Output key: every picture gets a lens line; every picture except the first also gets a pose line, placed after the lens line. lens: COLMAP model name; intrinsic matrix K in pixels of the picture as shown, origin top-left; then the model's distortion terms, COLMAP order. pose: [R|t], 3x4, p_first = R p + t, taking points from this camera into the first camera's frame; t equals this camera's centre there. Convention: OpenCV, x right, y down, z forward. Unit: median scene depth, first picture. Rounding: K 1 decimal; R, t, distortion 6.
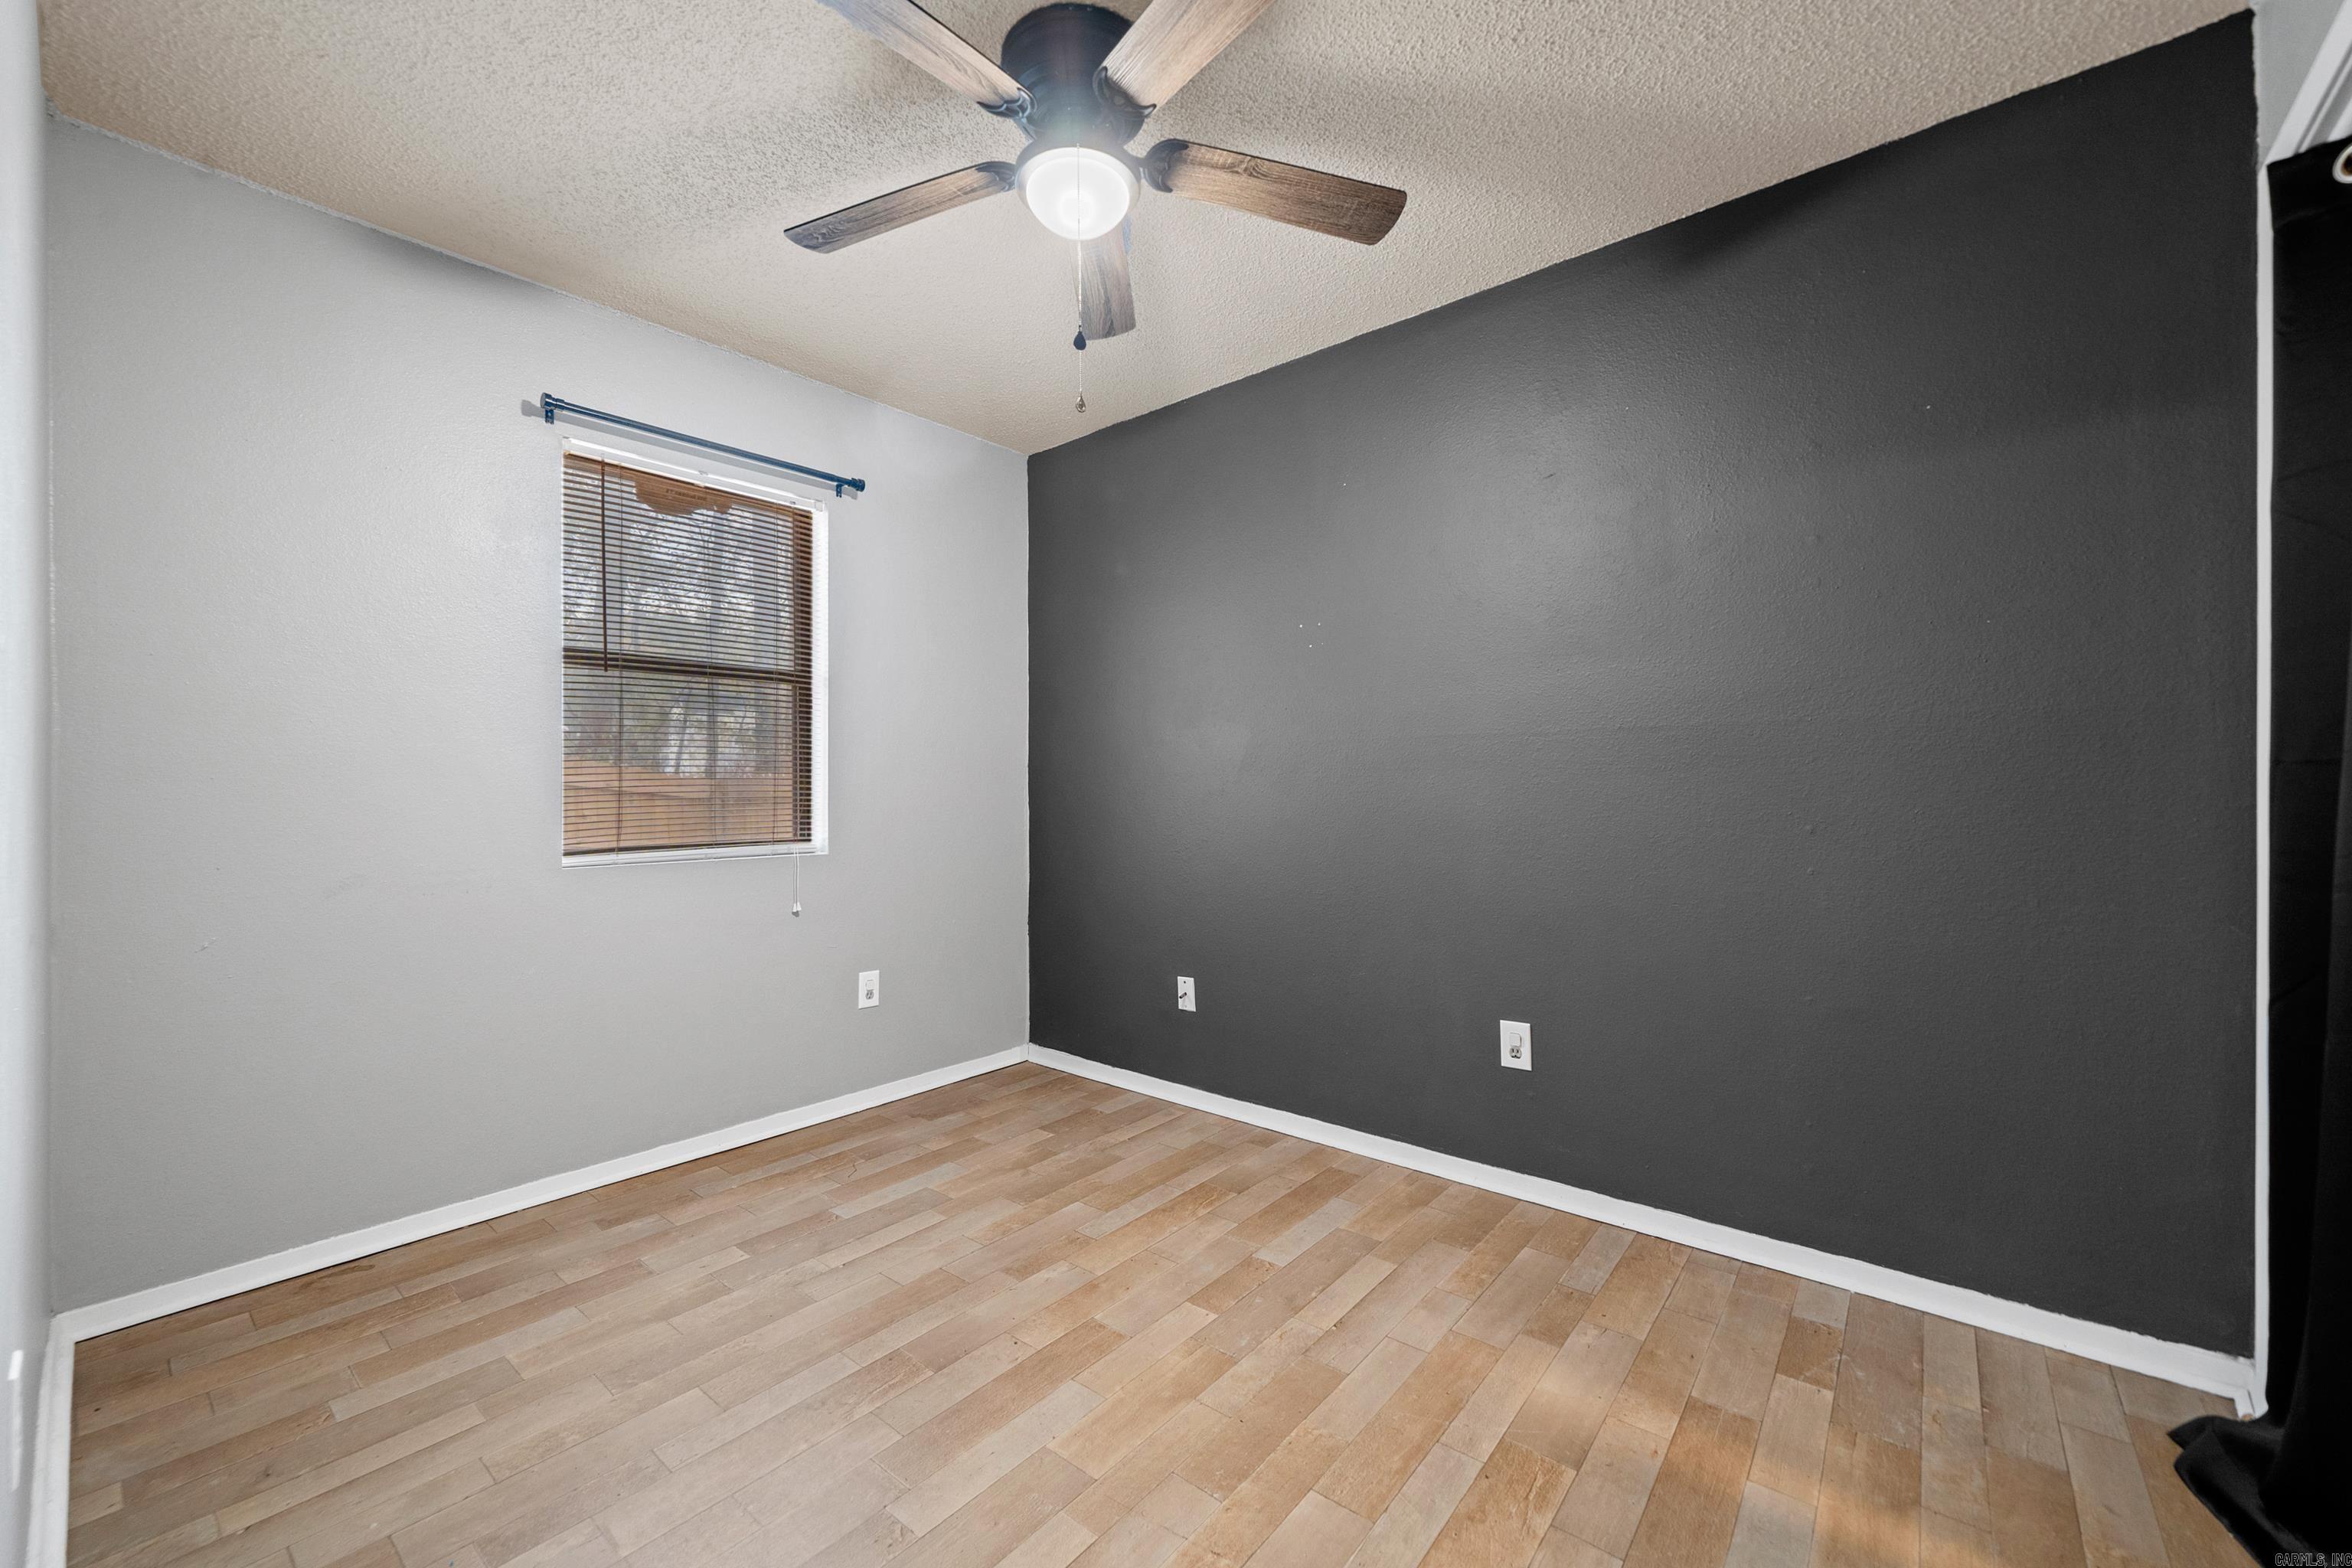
lens RADIAL K [[889.7, 0, 1177.4], [0, 889.7, 794.4], [0, 0, 1]] dist [-0.000844, 0.000013]
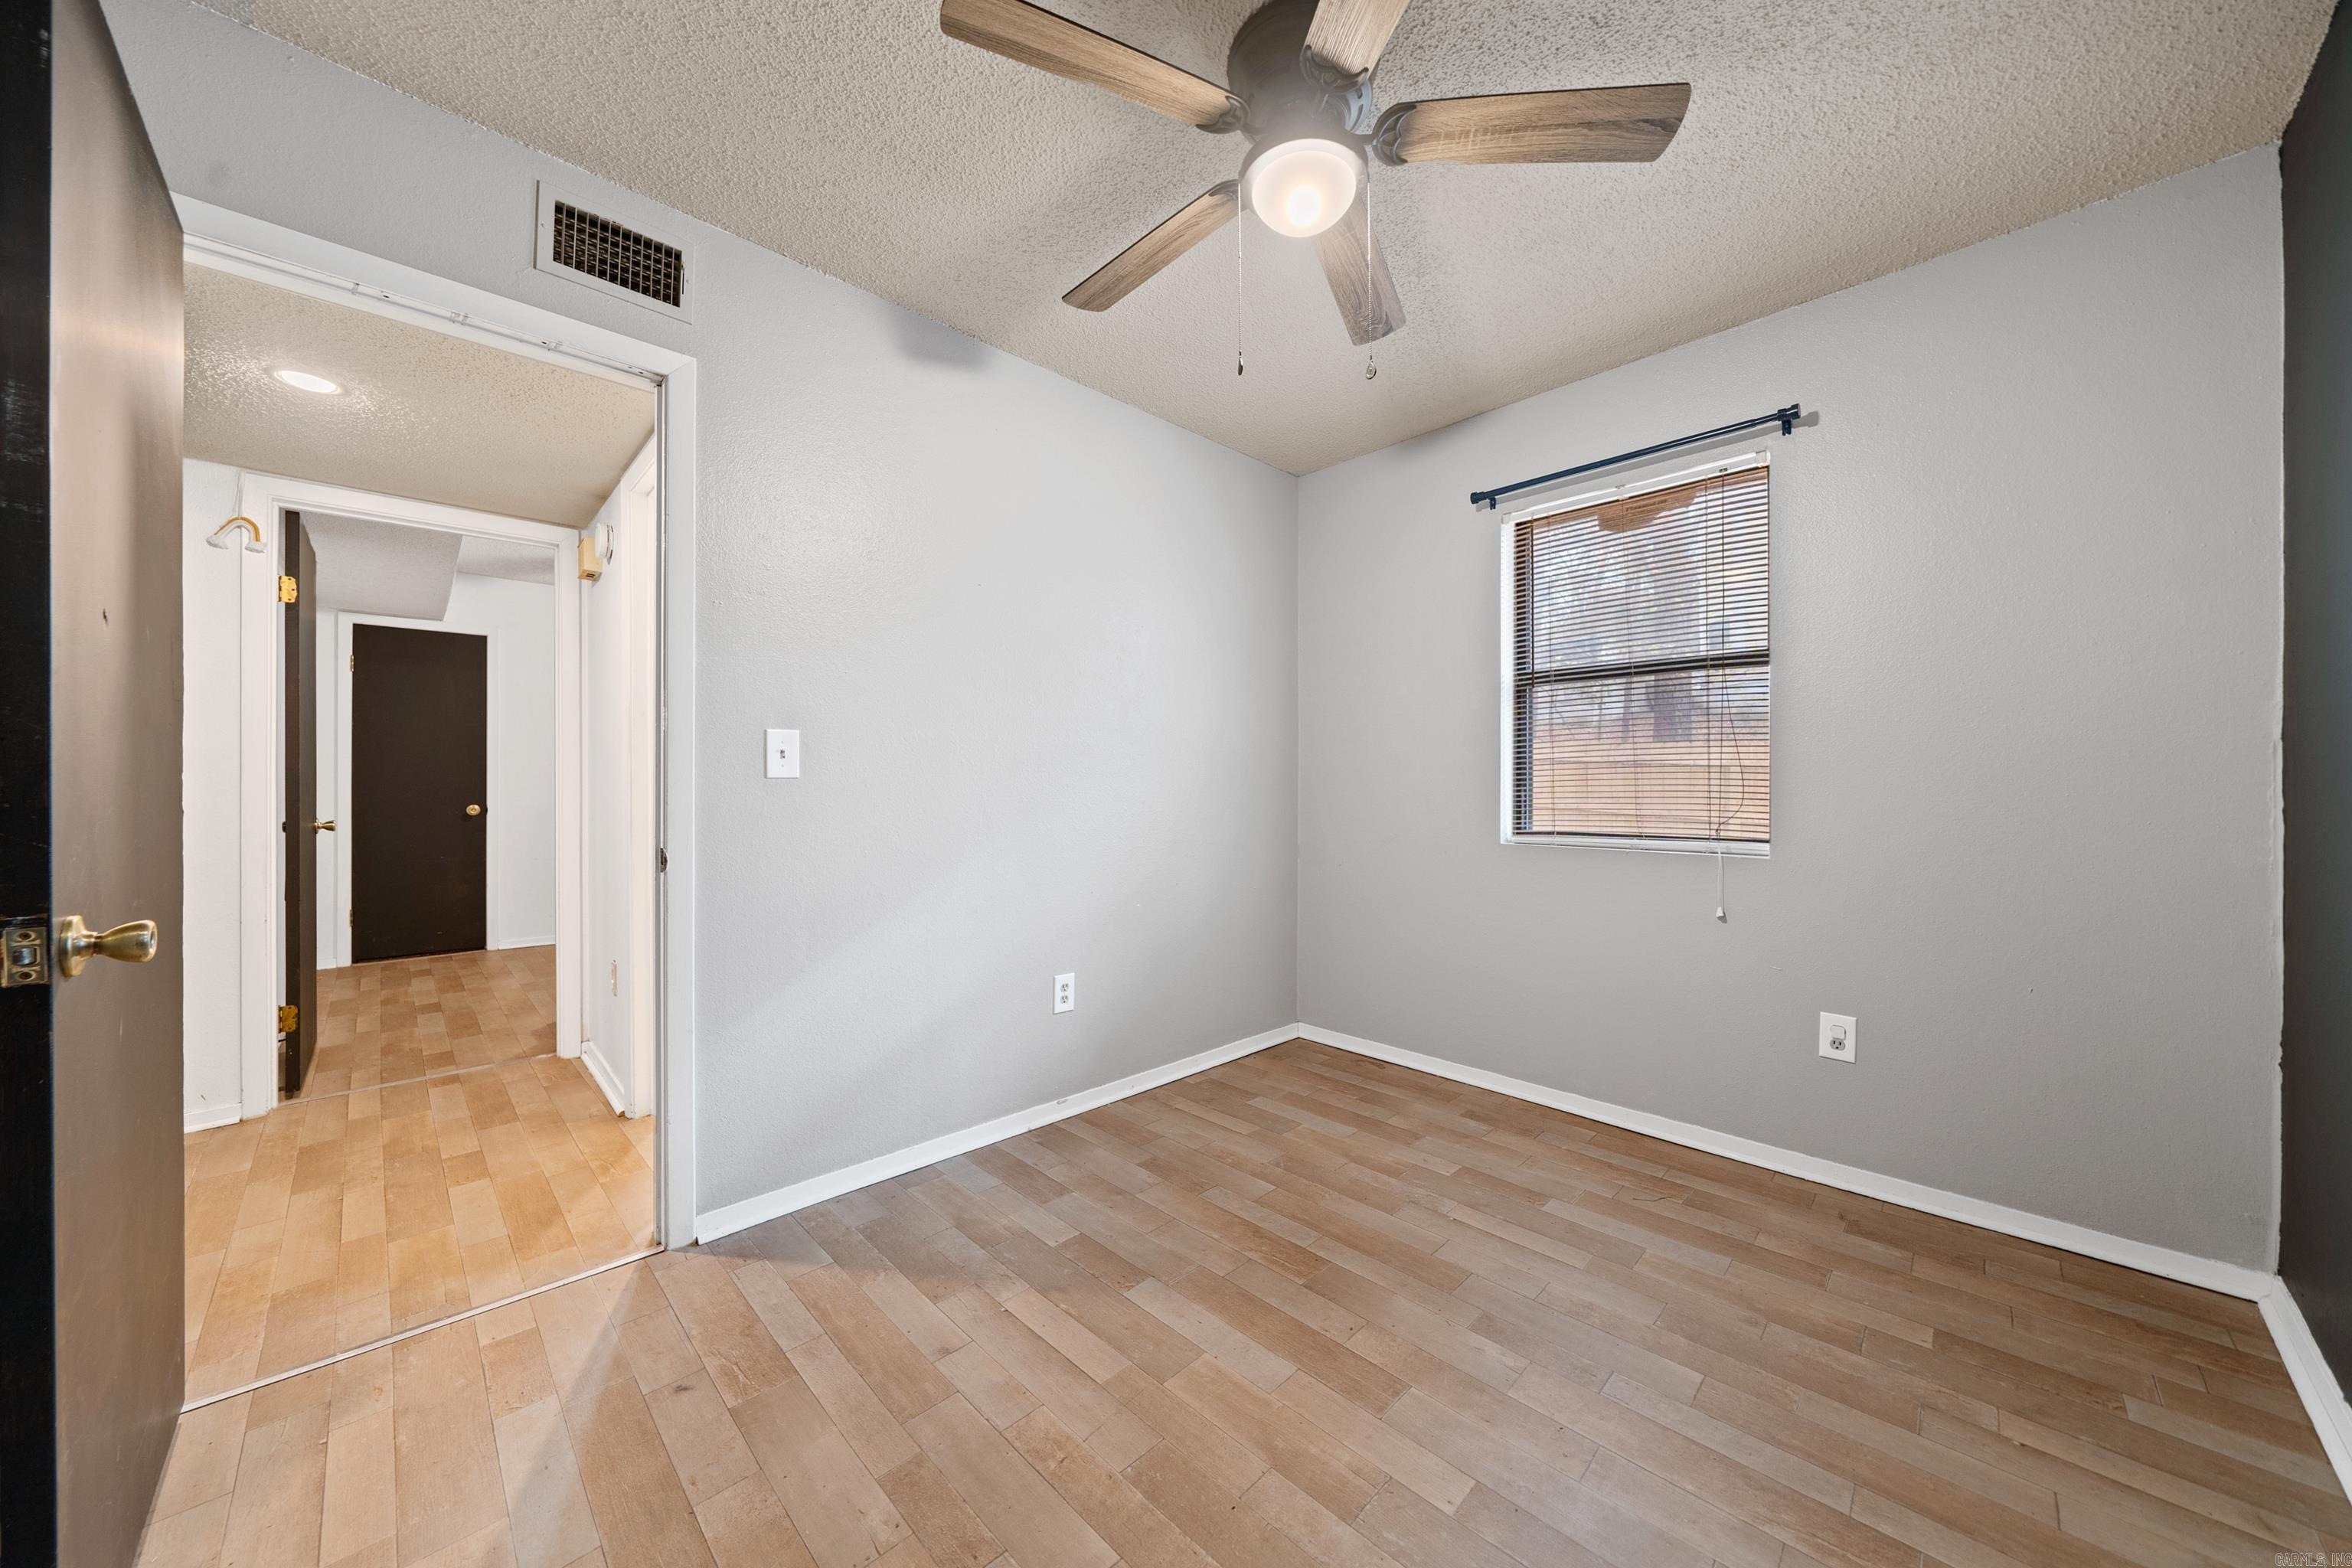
lens RADIAL K [[803.5, 0, 1181.8], [0, 803.5, 789.2], [0, 0, 1]] dist [-0.005102, 0.000184]
pose [[-0.076303, 0.011196, -0.997022, 0.647349], [-0.005285, 0.999918, 0.011633, -0.009848], [0.997071, 0.006157, -0.076238, 0.760738]]
